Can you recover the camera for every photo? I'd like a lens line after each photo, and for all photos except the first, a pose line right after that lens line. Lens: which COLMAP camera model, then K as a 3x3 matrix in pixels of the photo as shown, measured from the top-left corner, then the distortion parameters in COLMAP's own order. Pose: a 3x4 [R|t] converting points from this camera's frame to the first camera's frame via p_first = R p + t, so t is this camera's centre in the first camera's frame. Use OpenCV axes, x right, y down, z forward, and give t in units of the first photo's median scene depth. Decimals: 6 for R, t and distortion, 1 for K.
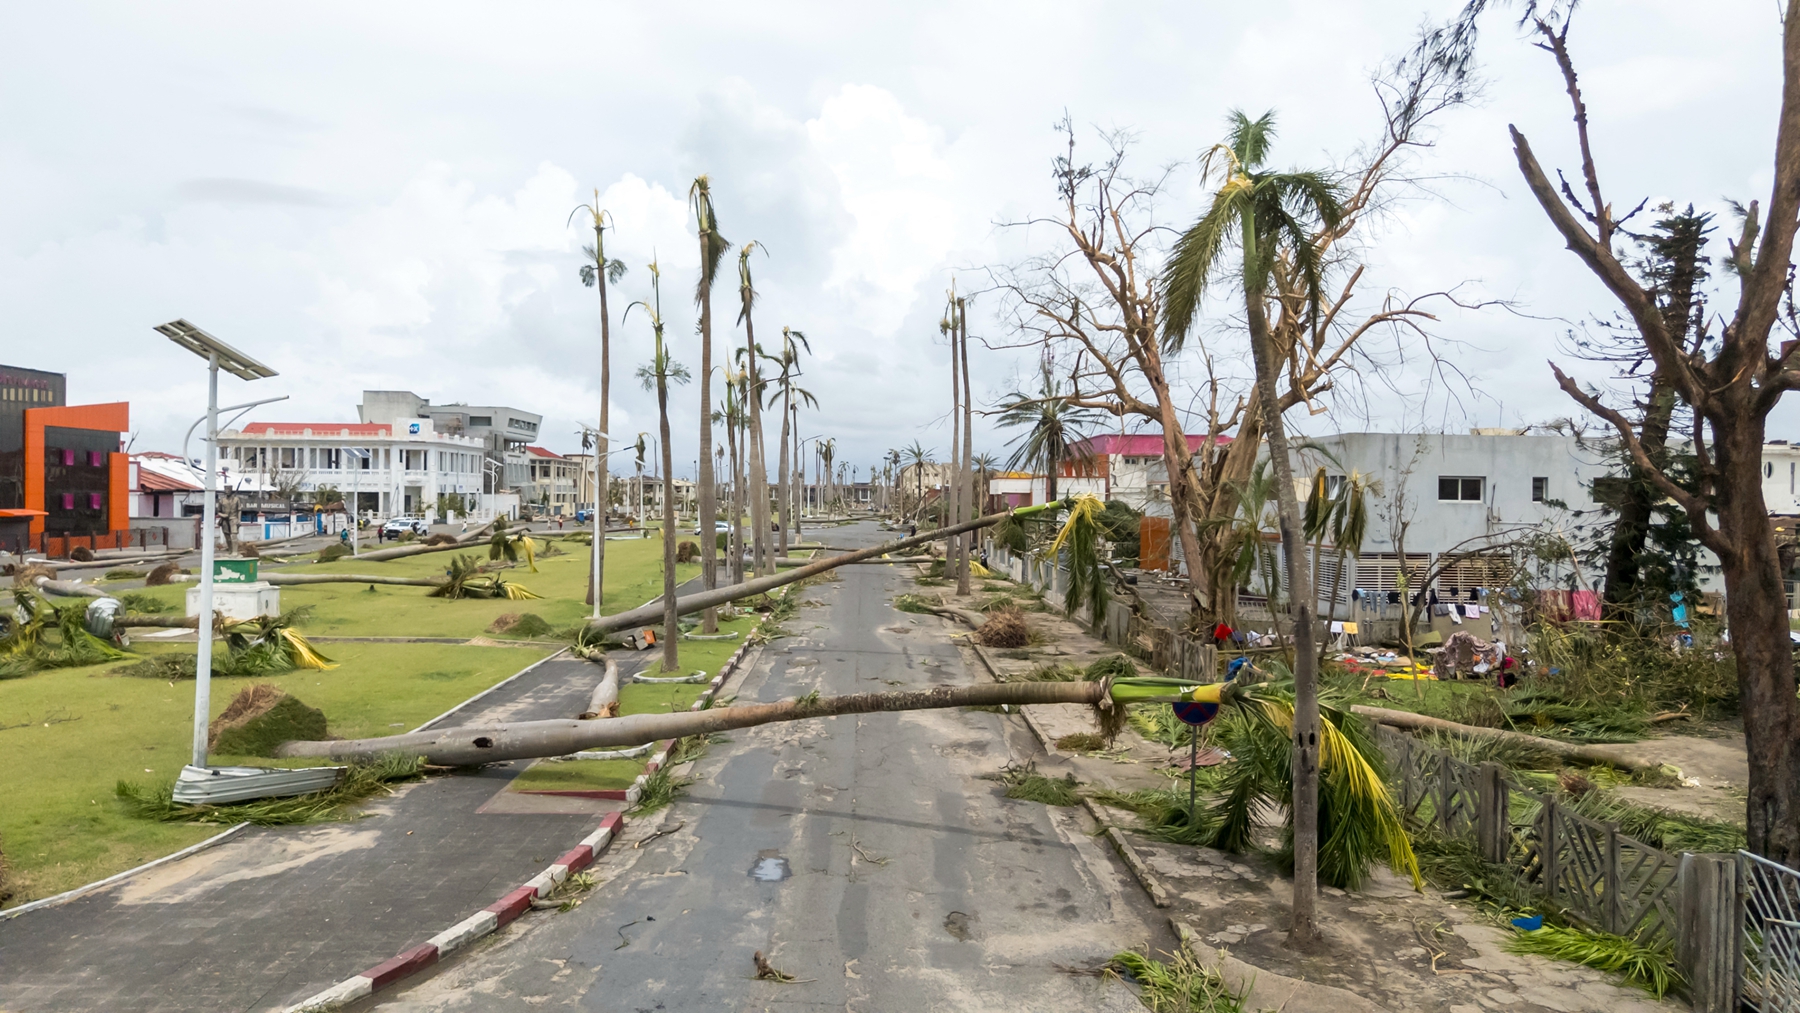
lens RADIAL K [[1366.4, 0, 897.3], [0, 1366.4, 509.2], [0, 0, 1]] dist [0.035844, -0.005190]
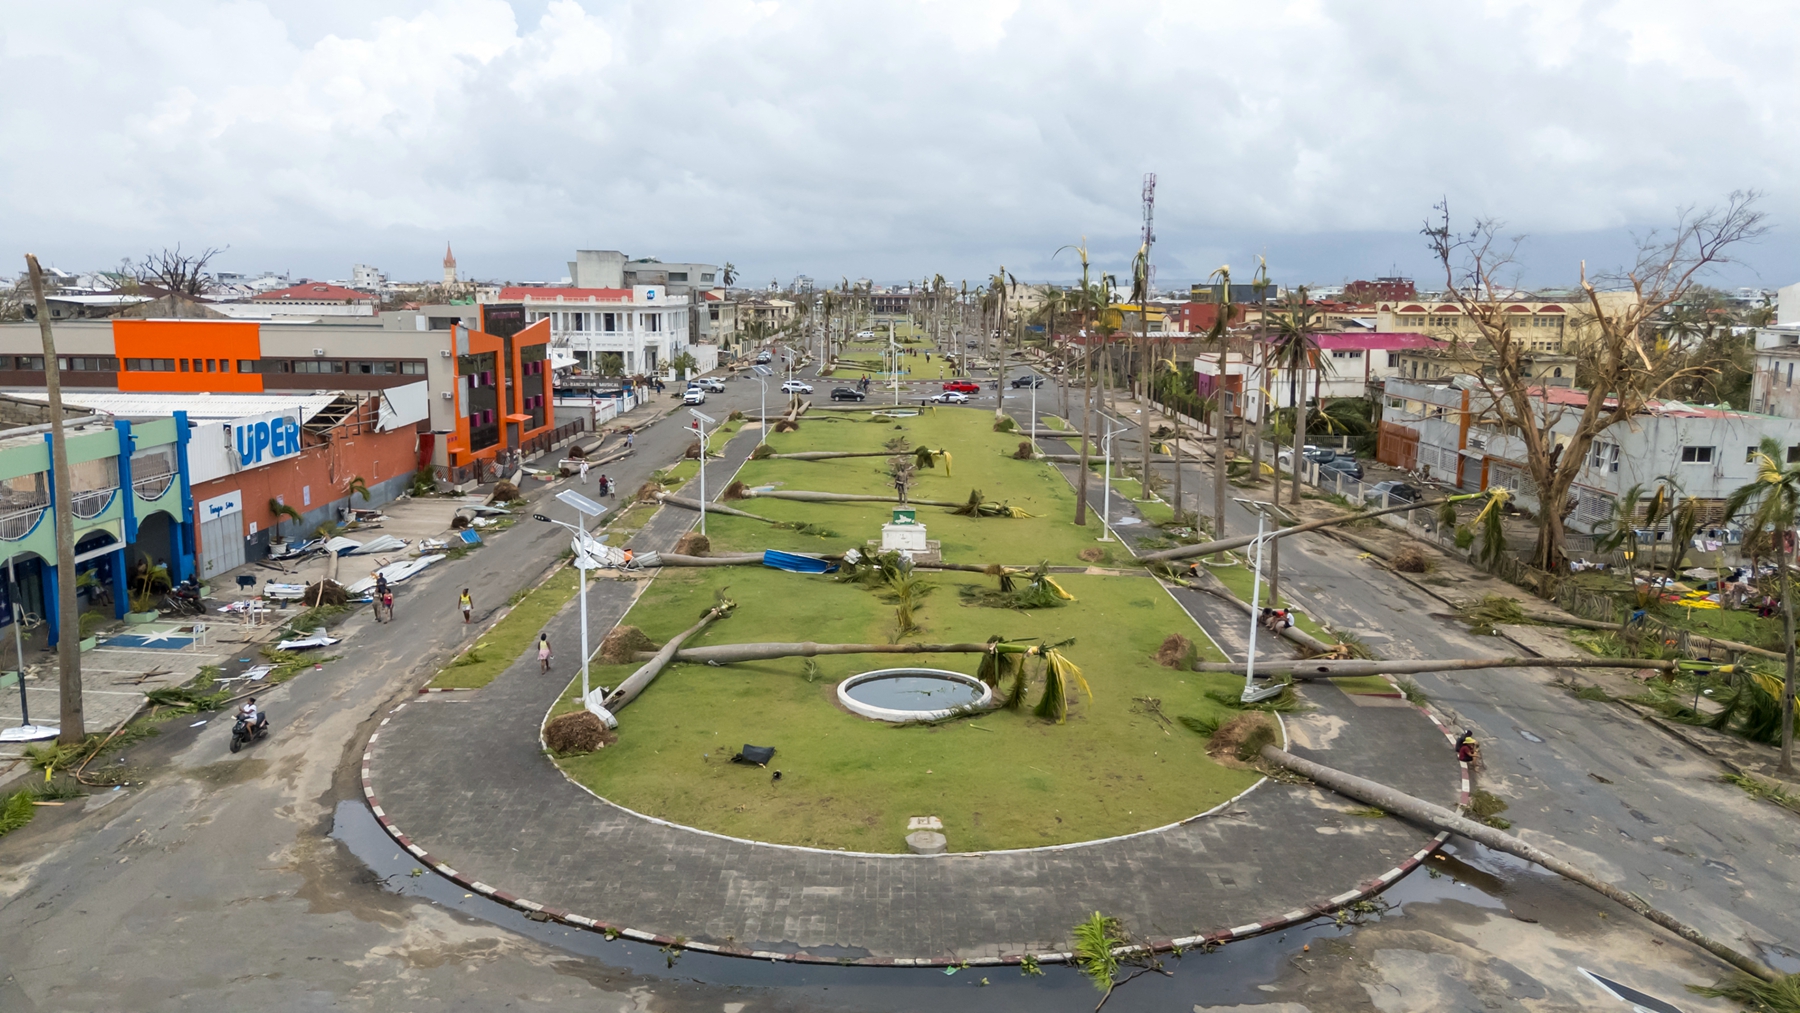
lens RADIAL K [[1366.4, 0, 901.0], [0, 1366.4, 505.0], [0, 0, 1]] dist [0.035844, -0.005190]
pose [[0.999793, 0.001092, -0.020326, -0.236960], [0.001907, 0.989142, 0.146952, -0.103015], [0.020266, -0.146961, 0.988935, -0.281710]]
